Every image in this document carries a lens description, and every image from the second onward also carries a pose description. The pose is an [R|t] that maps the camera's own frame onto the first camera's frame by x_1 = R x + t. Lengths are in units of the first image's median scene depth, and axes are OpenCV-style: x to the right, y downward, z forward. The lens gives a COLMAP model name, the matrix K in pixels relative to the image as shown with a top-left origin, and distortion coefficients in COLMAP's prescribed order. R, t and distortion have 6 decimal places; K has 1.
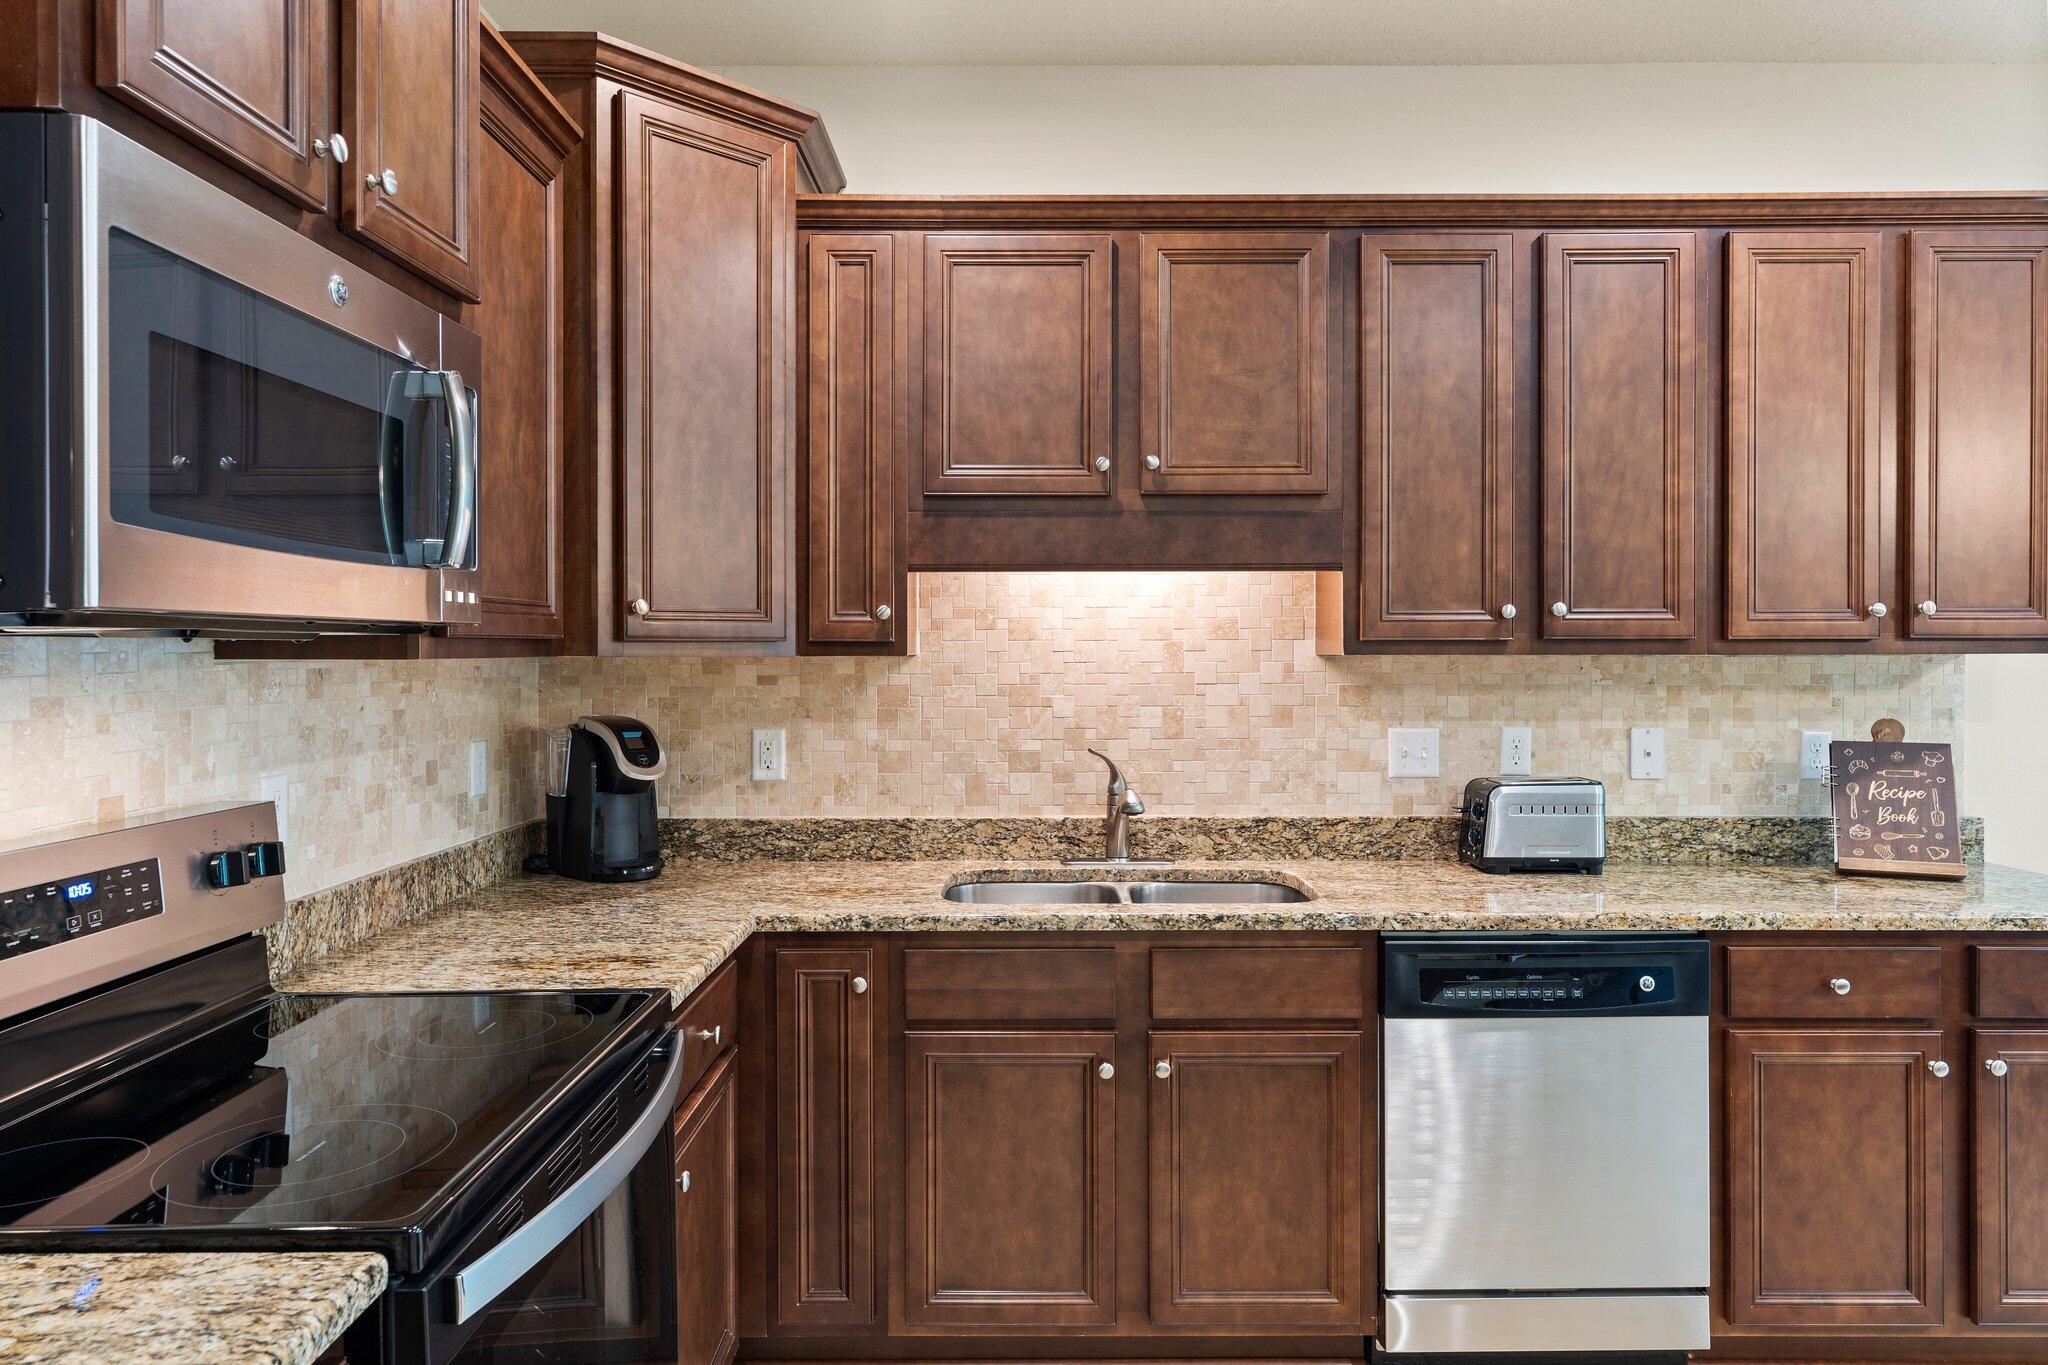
lens RADIAL K [[1291.2, 0, 1026.6], [0, 1291.2, 659.3], [0, 0, 1]] dist [0.000248, 0.000583]
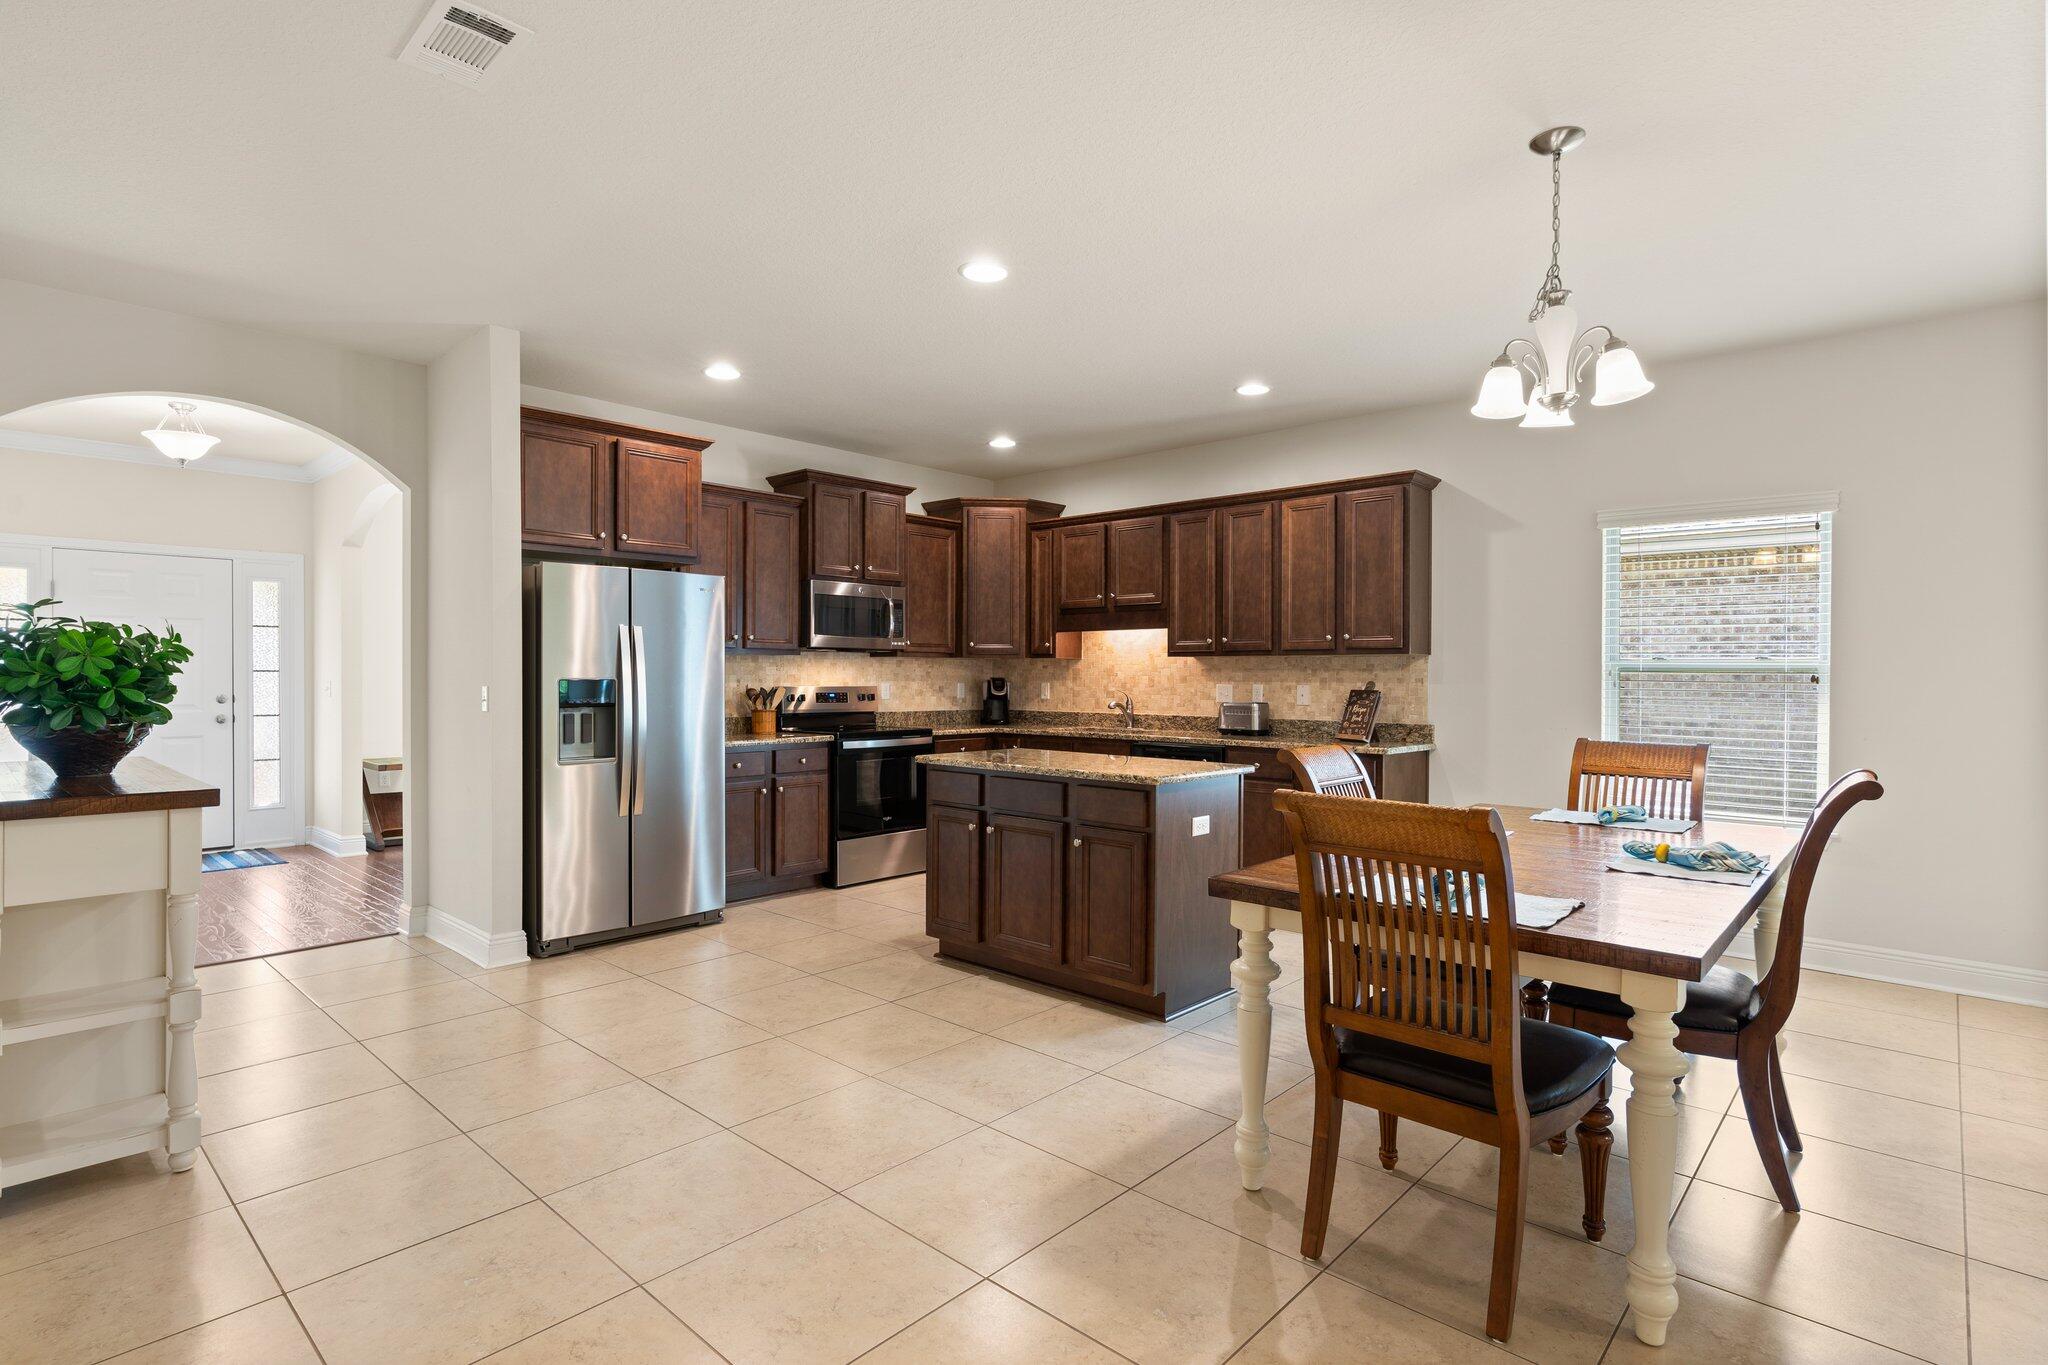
lens RADIAL K [[1008.1, 0, 1023.6], [0, 1008.1, 685.1], [0, 0, 1]] dist [-0.005079, 0.001092]
pose [[0.740755, 0.010751, -0.671689, 1.553318], [-0.010171, 0.999937, 0.004787, 0.053867], [0.671698, 0.003286, 0.740818, -0.937672]]
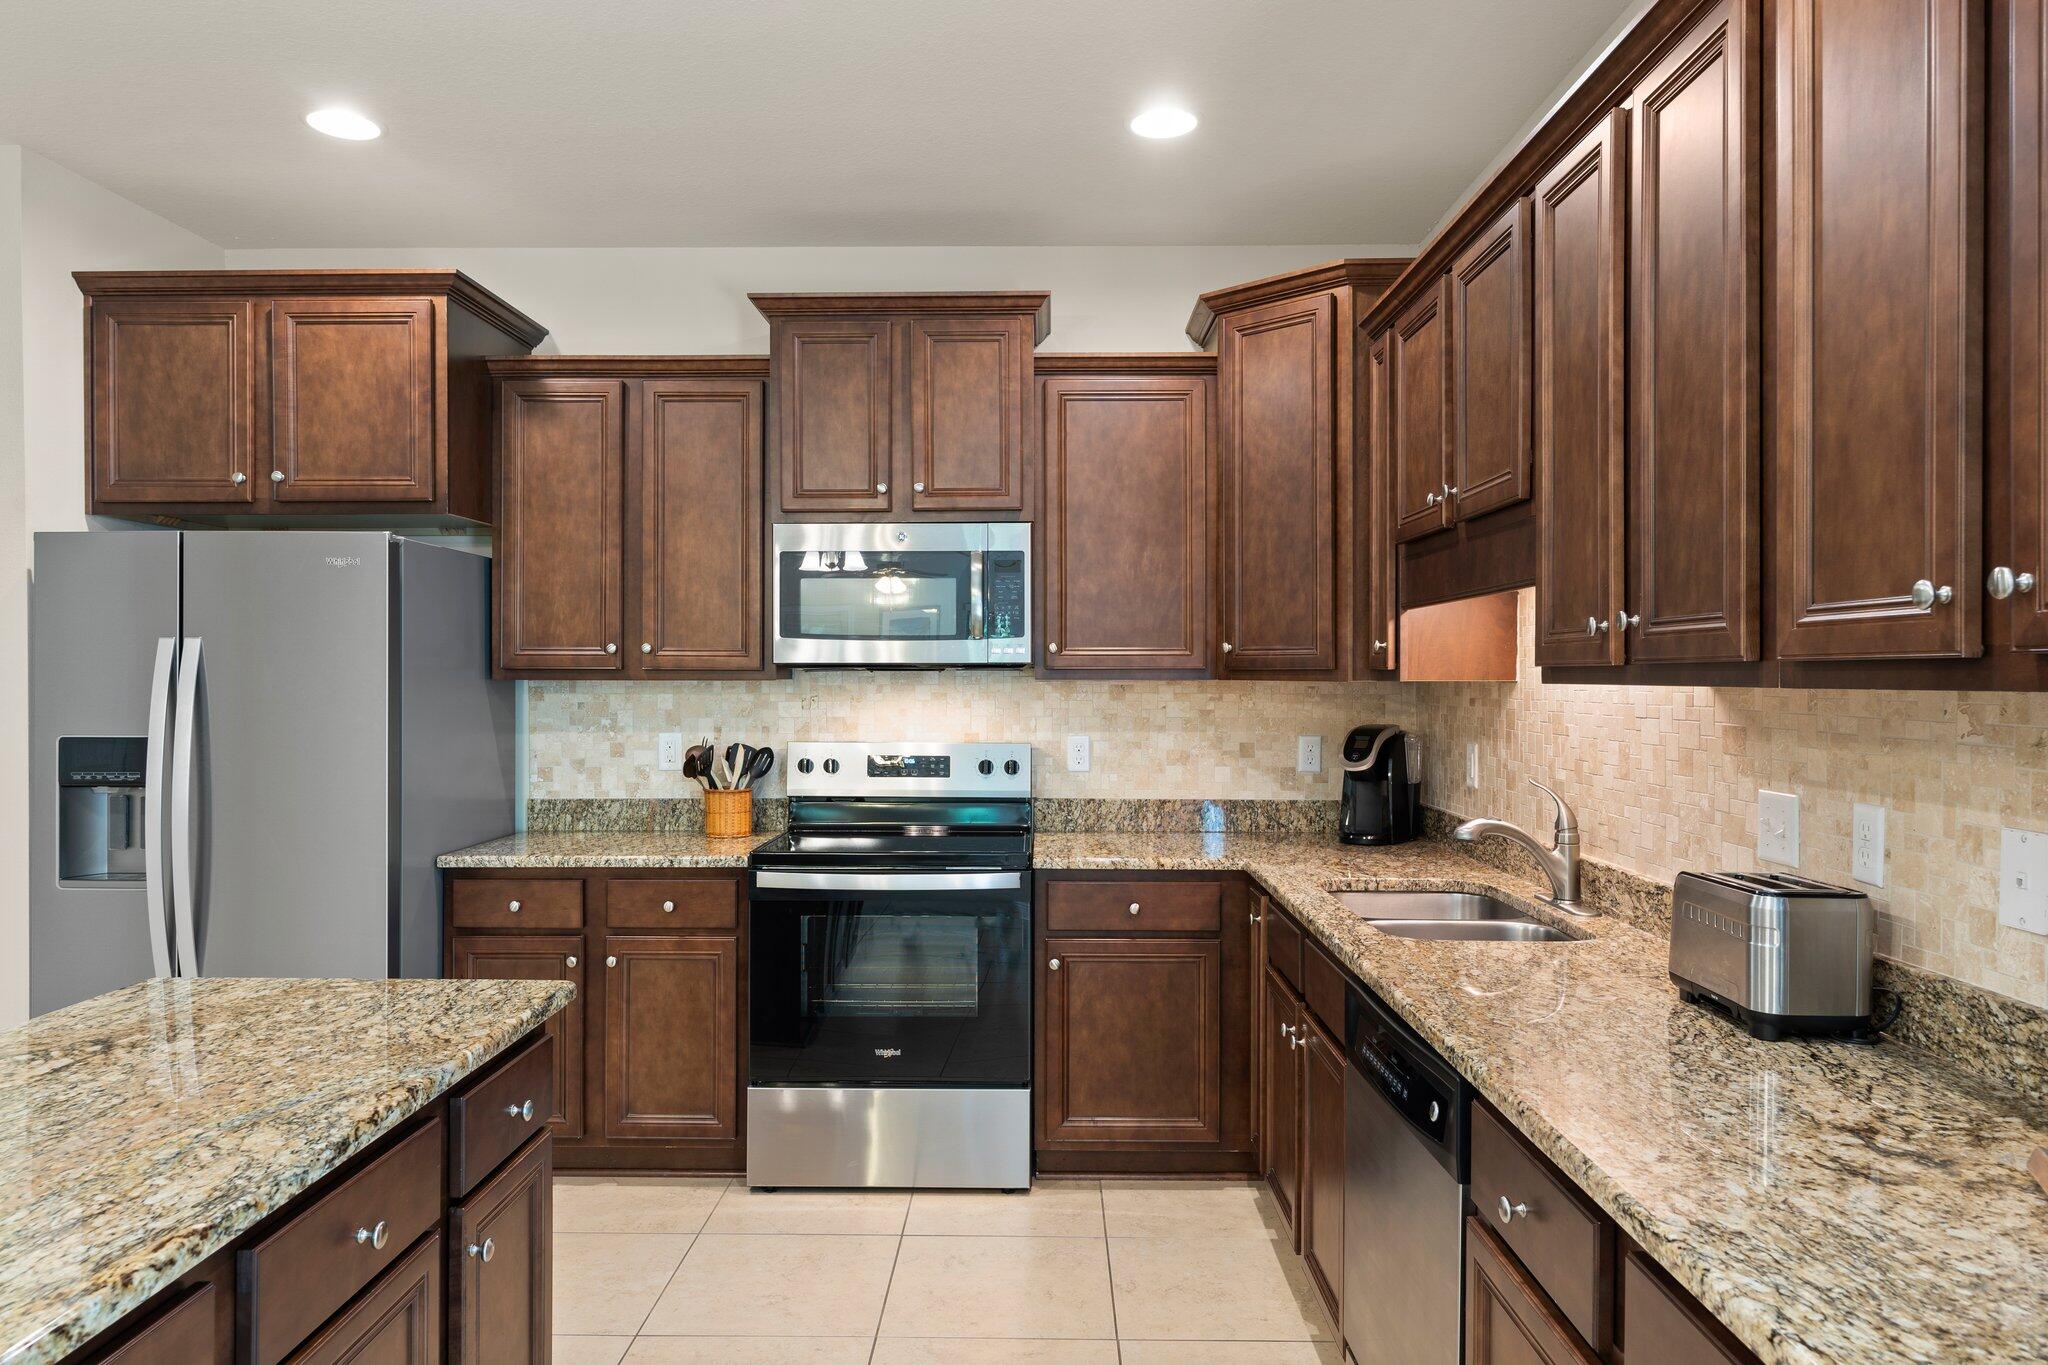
lens RADIAL K [[1322.2, 0, 1022.3], [0, 1322.2, 674.0], [0, 0, 1]] dist [-0.003059, 0.001824]
pose [[-0.008565, 0.000608, -0.999963, 1.111457], [-0.009228, 0.999957, 0.000687, -0.006993], [0.999921, 0.009233, -0.008559, 0.663908]]
